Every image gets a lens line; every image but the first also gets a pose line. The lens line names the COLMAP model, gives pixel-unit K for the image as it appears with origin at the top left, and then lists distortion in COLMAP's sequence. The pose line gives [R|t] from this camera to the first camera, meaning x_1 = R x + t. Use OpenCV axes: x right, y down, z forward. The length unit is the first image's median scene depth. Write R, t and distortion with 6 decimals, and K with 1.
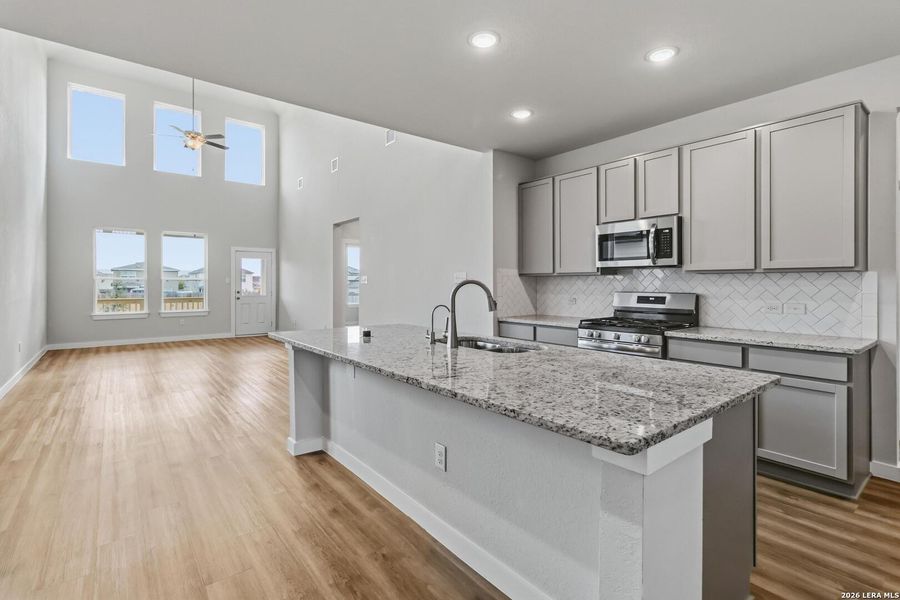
lens RADIAL K [[427.5, 0, 458.8], [0, 427.5, 284.0], [0, 0, 1]] dist [0.001893, -0.000516]
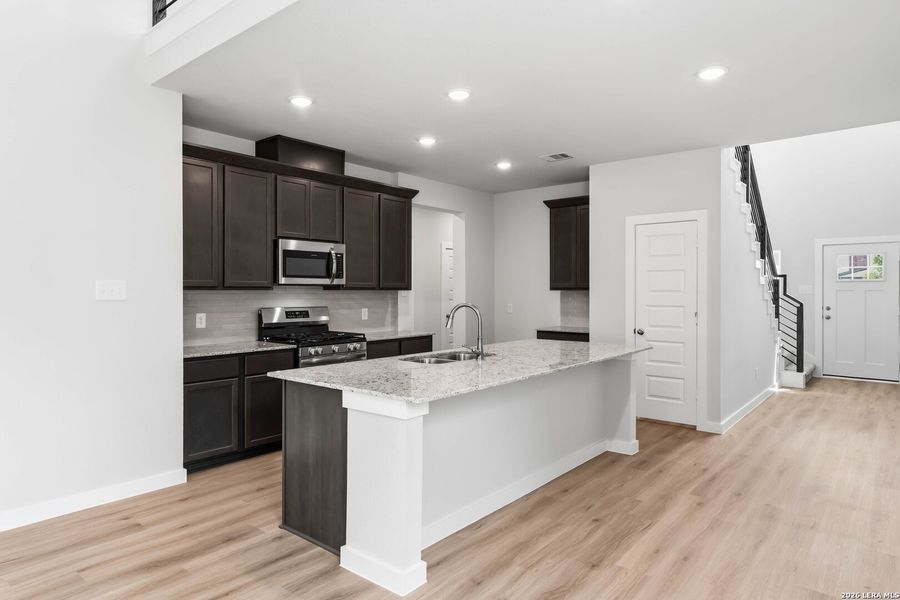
lens RADIAL K [[535.2, 0, 449.6], [0, 535.2, 305.3], [0, 0, 1]] dist [0.013235, -0.002226]
pose [[-0.194182, -0.030545, 0.980490, -0.745710], [-0.006567, 0.999533, 0.029838, -0.022312], [-0.980944, -0.000645, -0.194291, 0.705811]]
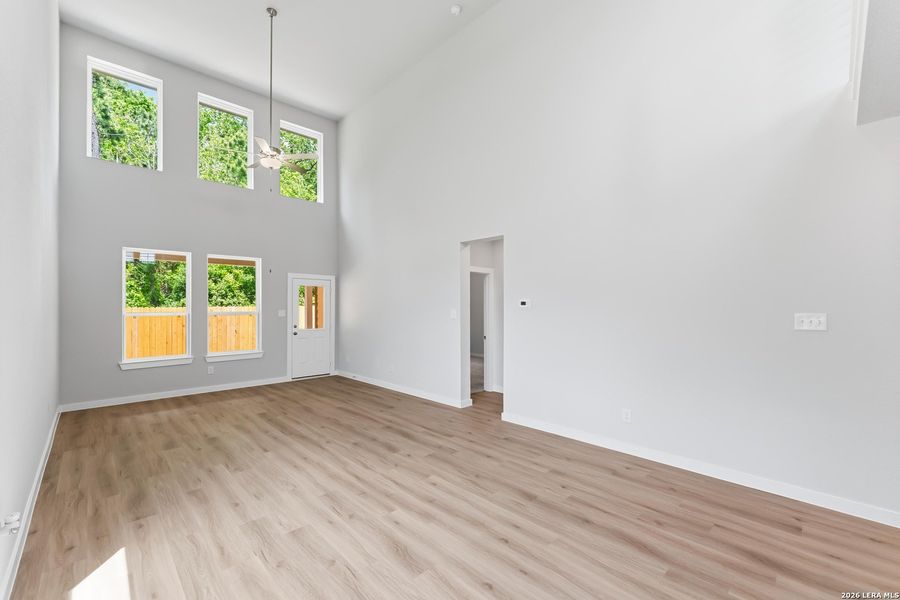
lens RADIAL K [[373.0, 0, 448.2], [0, 373.0, 311.2], [0, 0, 1]] dist [0.003733, -0.001637]
pose [[0.996186, -0.004869, 0.087122, -0.568129], [0.003764, 0.999910, 0.012851, -0.043414], [-0.087177, -0.012474, 0.996115, 0.483309]]
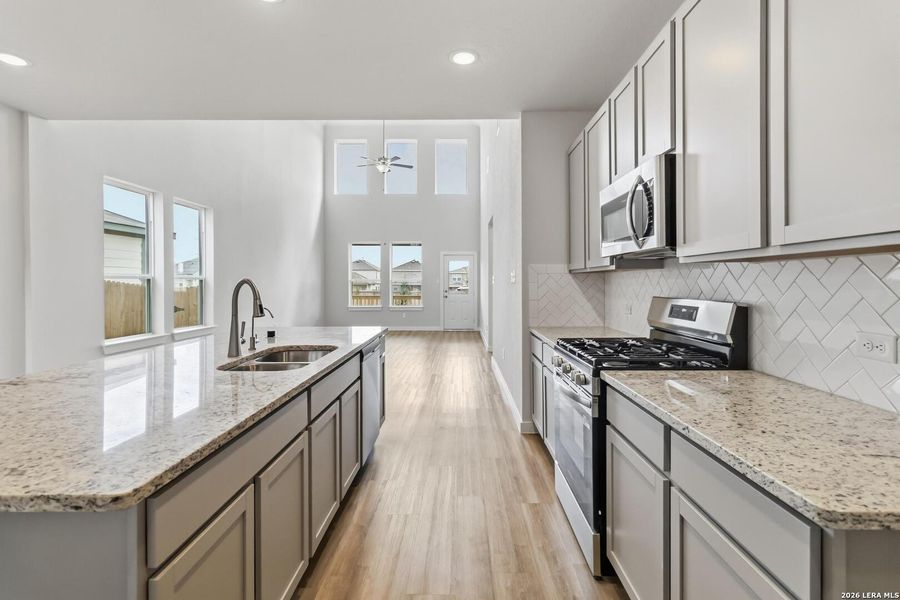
lens RADIAL K [[427.5, 0, 453.8], [0, 427.5, 283.8], [0, 0, 1]] dist [0.001893, -0.000516]
pose [[0.765568, -0.001881, -0.643353, 0.461662], [0.002121, 0.999998, -0.000399, -0.000302], [0.643352, -0.001059, 0.765570, 0.304327]]
